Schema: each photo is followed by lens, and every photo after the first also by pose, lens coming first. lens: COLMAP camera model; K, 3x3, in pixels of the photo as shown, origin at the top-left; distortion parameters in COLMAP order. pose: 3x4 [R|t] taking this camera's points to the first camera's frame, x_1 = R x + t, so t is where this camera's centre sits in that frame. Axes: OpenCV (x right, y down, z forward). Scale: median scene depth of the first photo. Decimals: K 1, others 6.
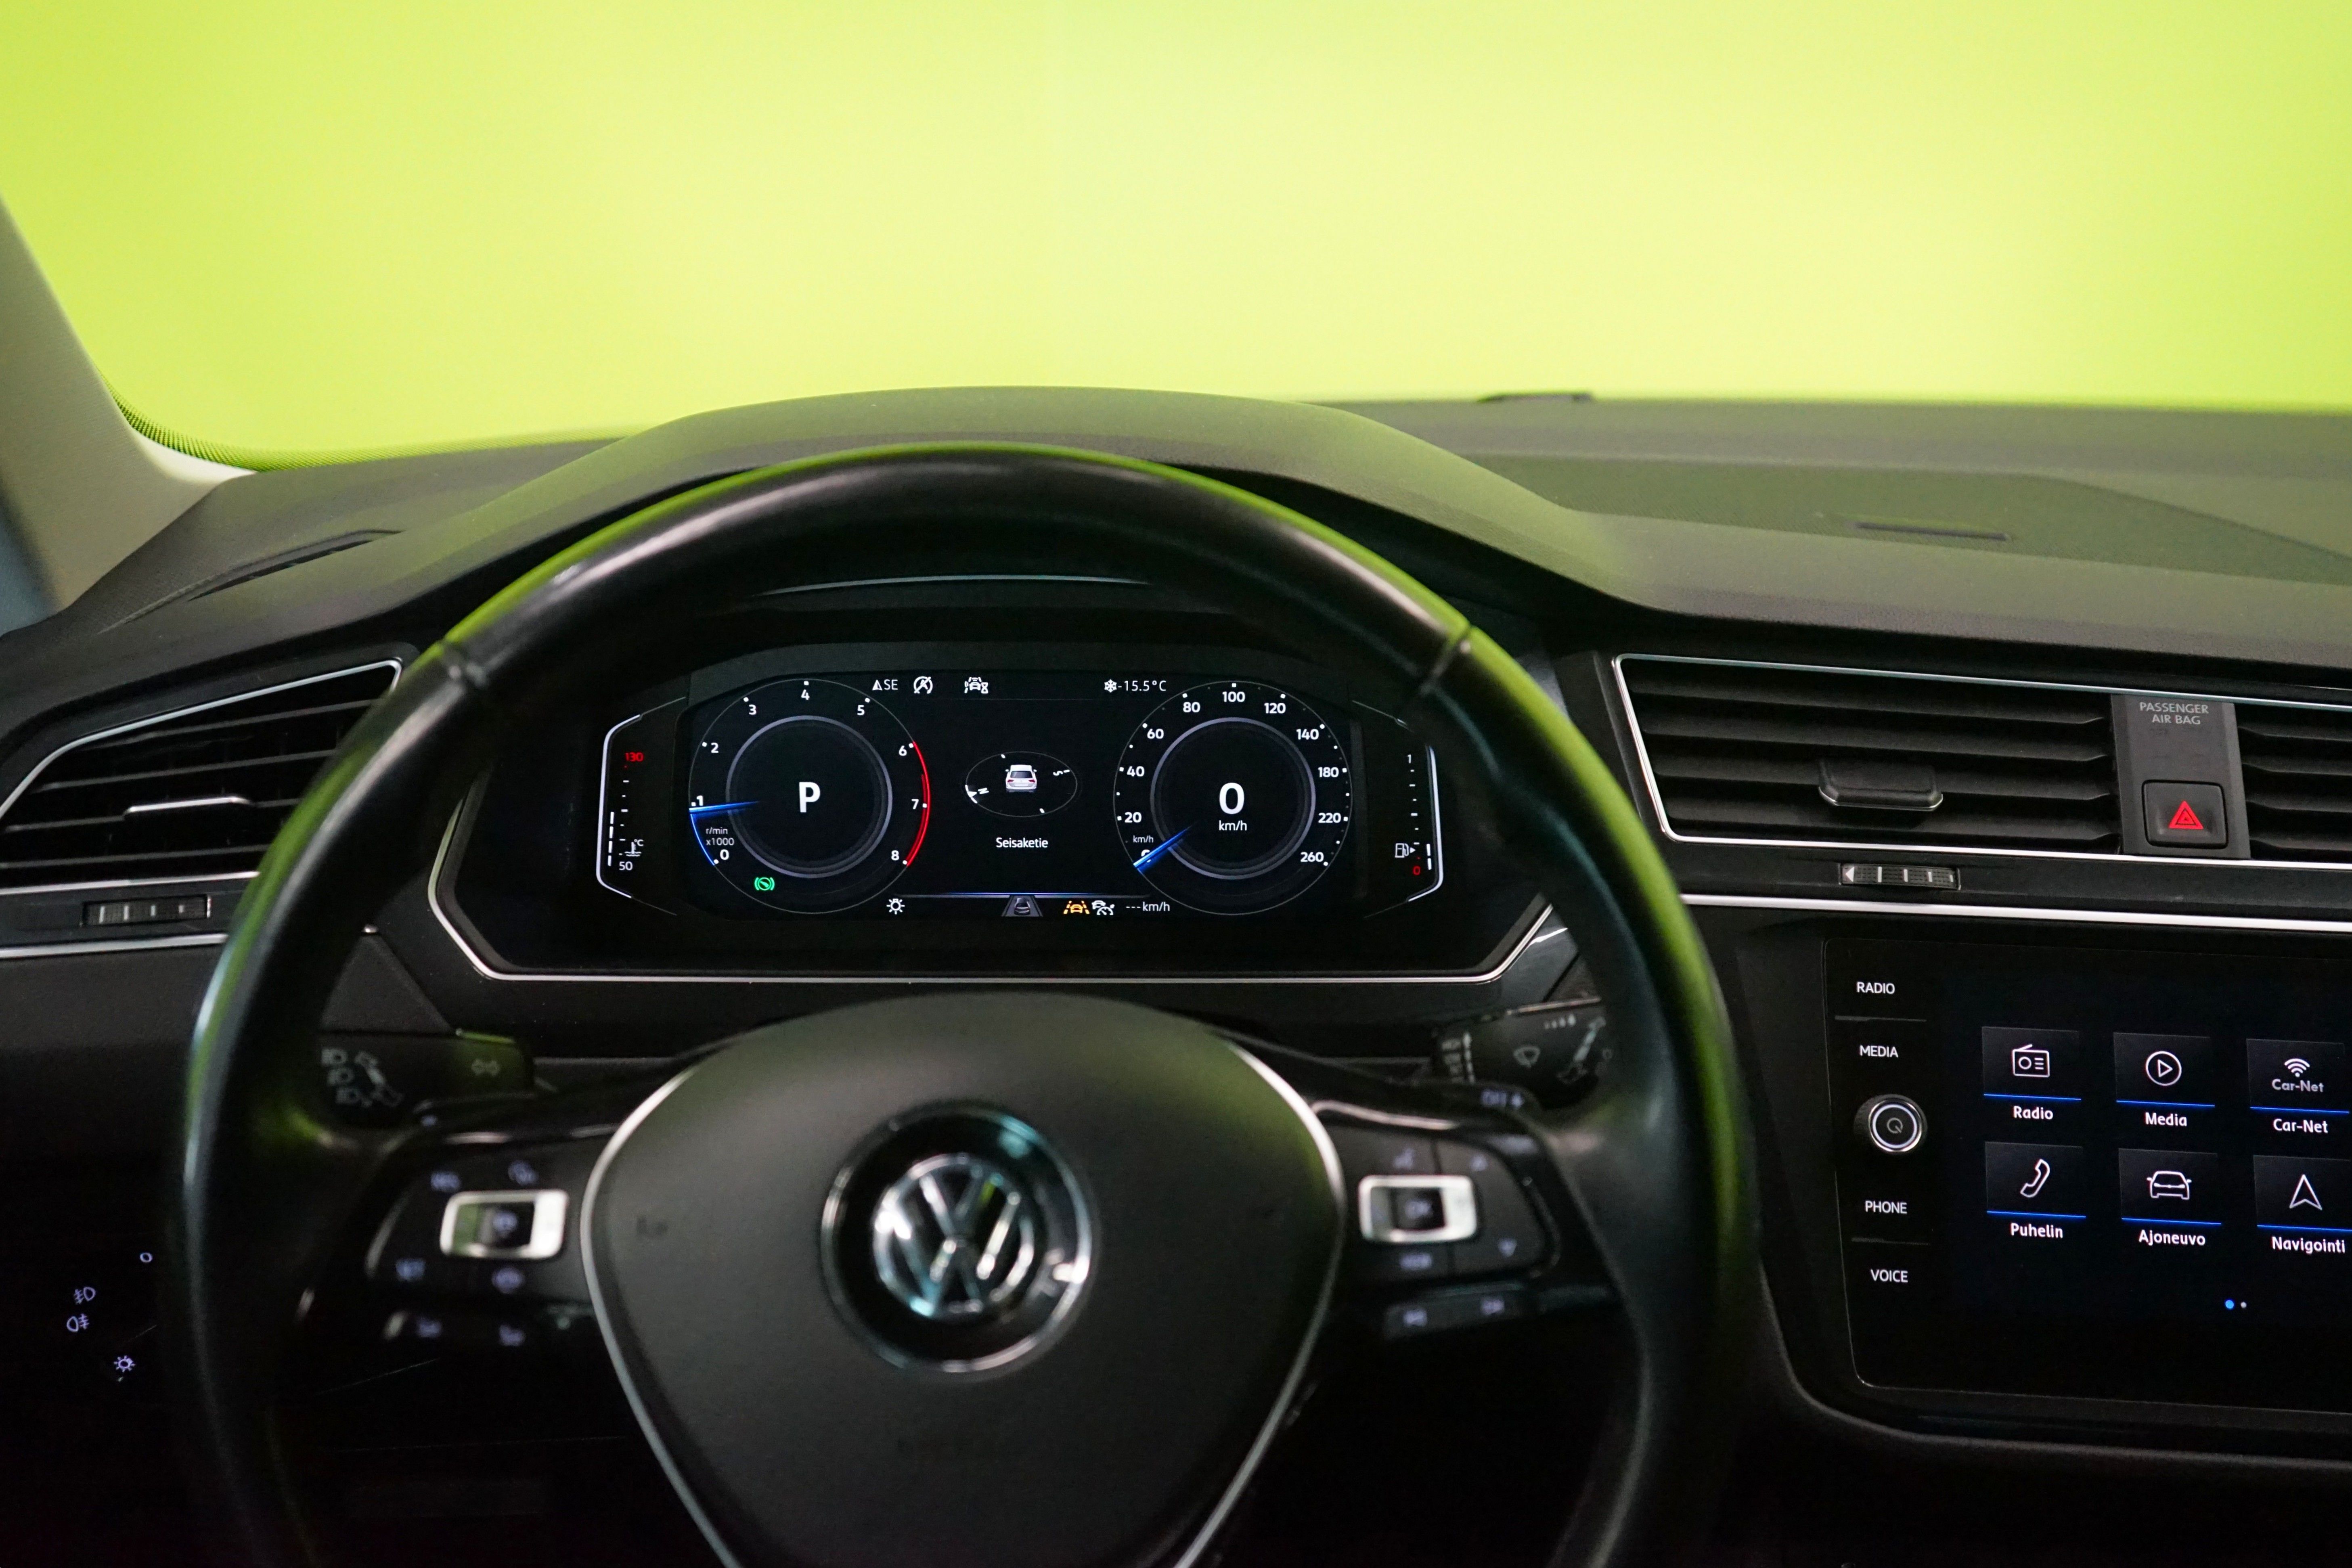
lens RADIAL K [[2432.3, 0, 1174.7], [0, 2432.3, 779.7], [0, 0, 1]] dist [-0.030940, 0.000000]
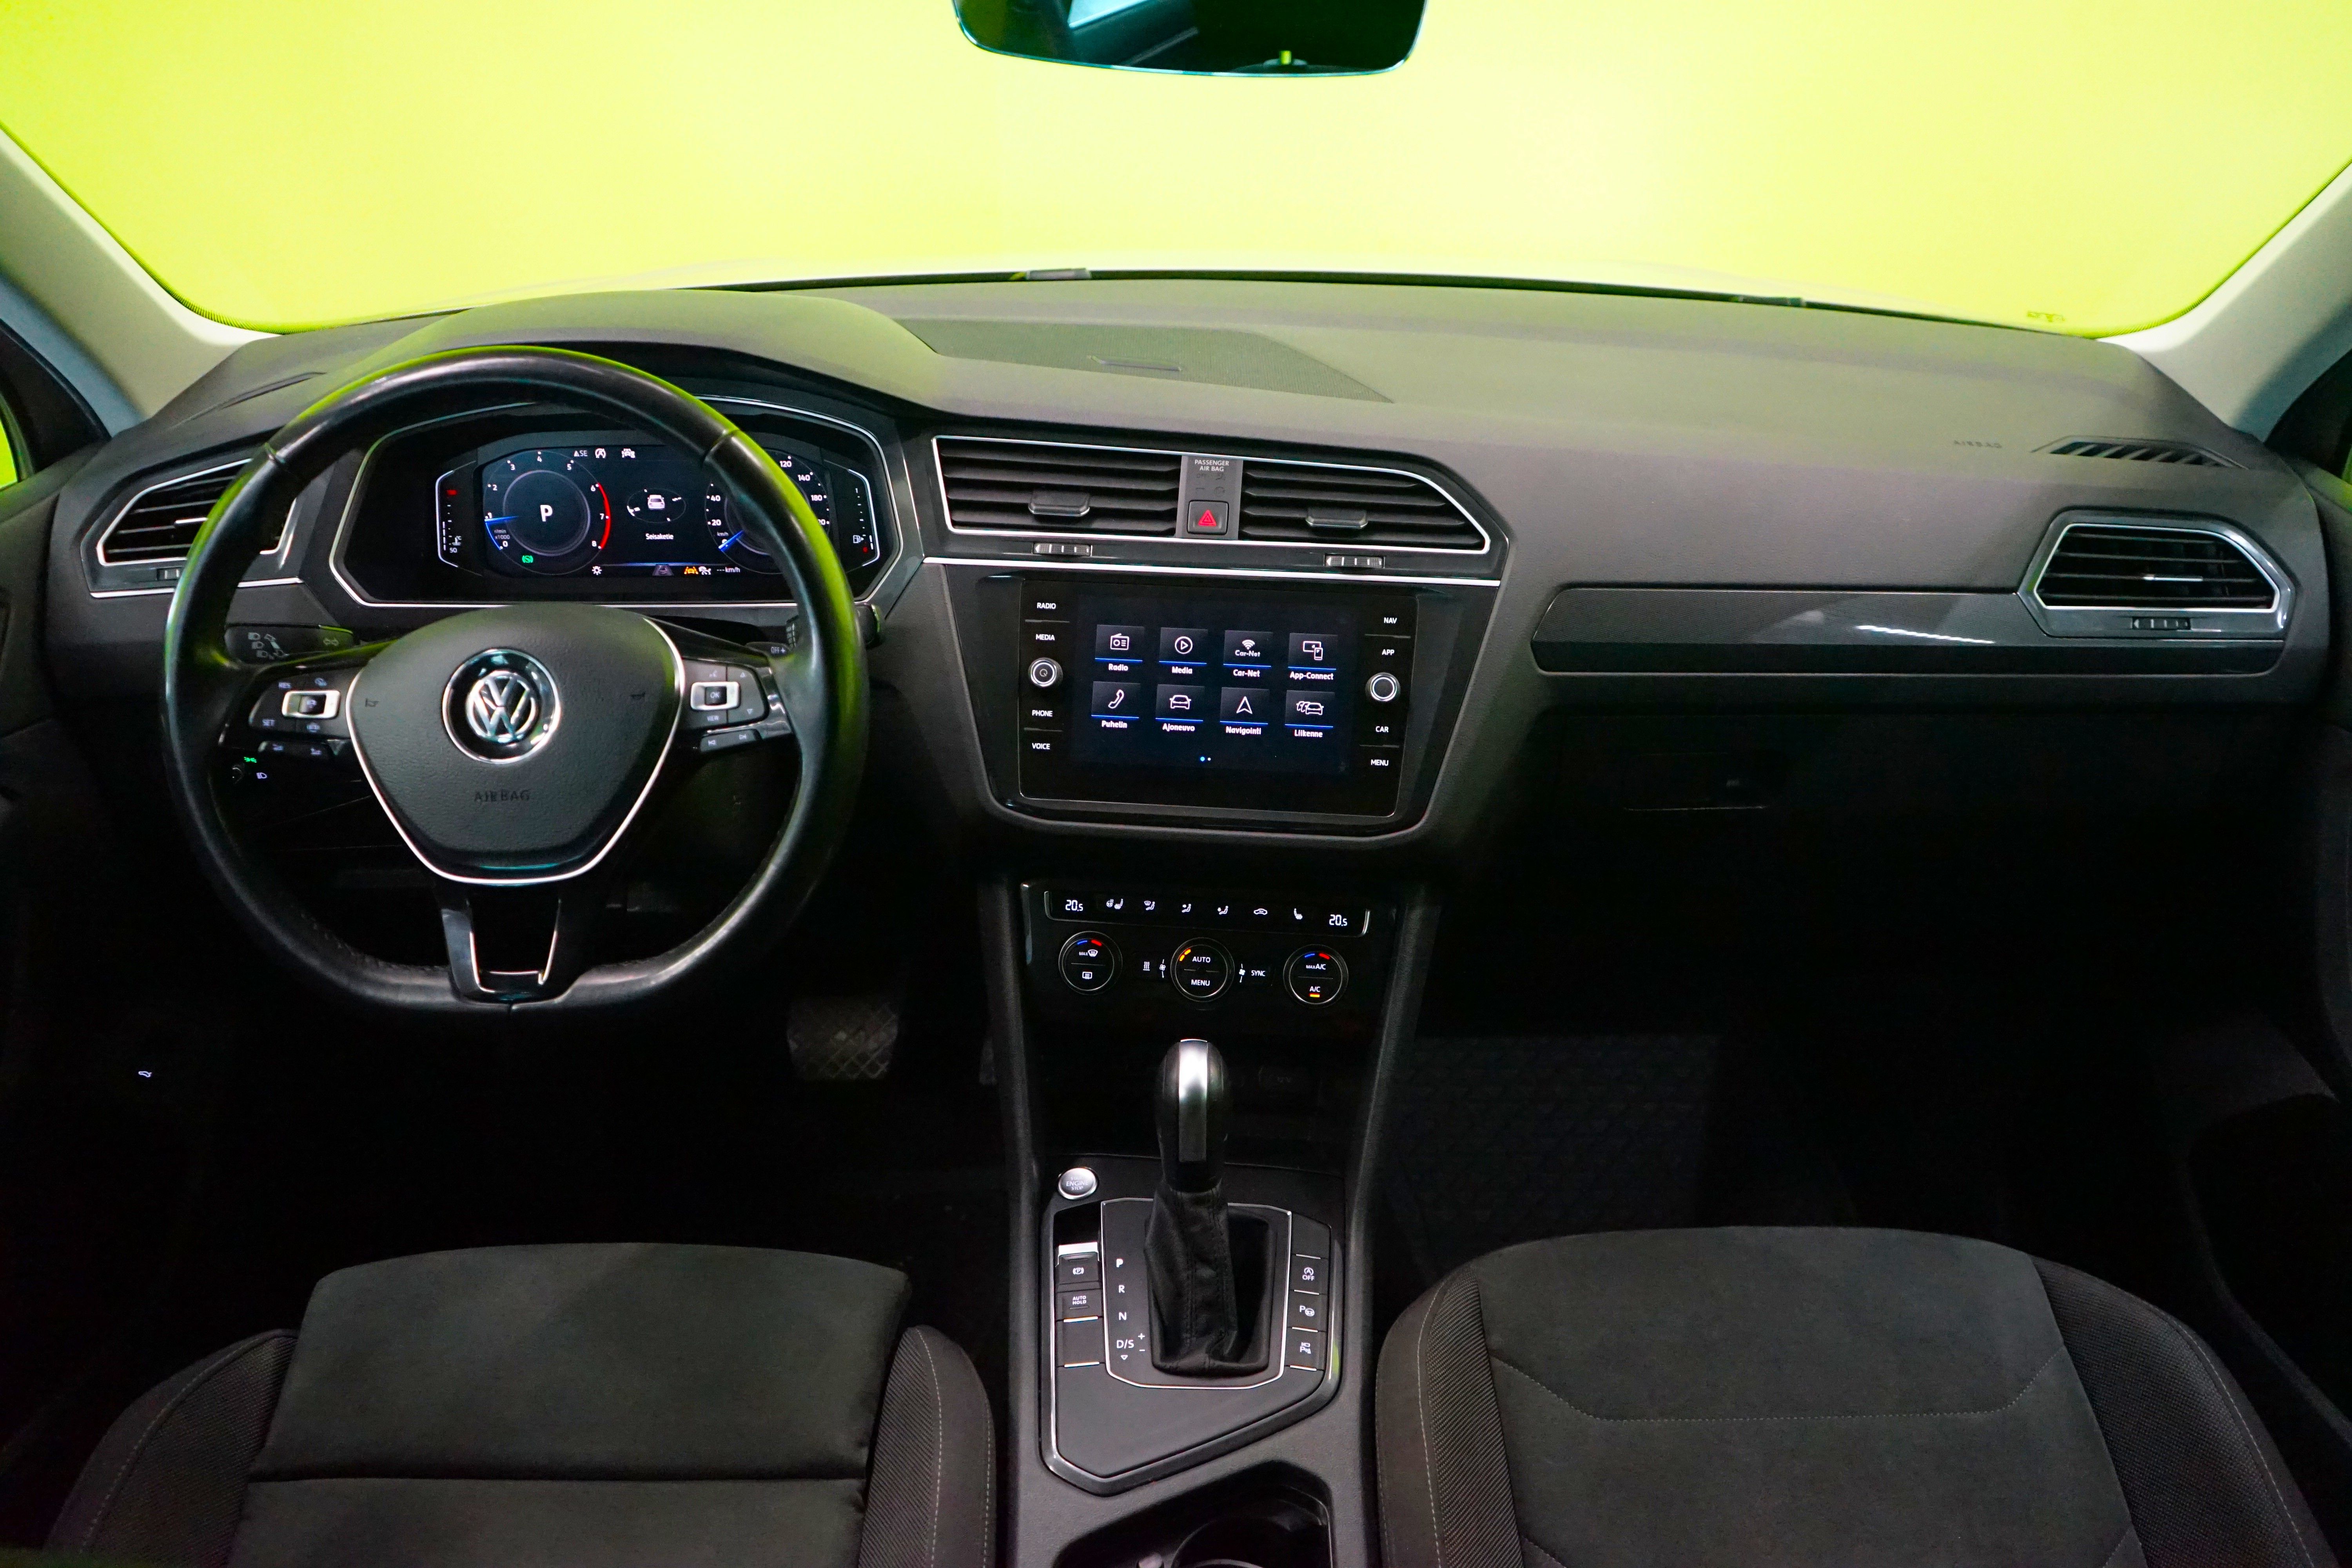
lens RADIAL K [[1818.6, 0, 1178.7], [0, 1818.6, 789.5], [0, 0, 1]] dist [-0.029548, -0.013644]
pose [[0.999964, -0.003033, -0.007938, 0.407873], [0.004226, 0.987928, 0.154857, 0.003905], [0.007372, -0.154885, 0.987905, -0.499962]]
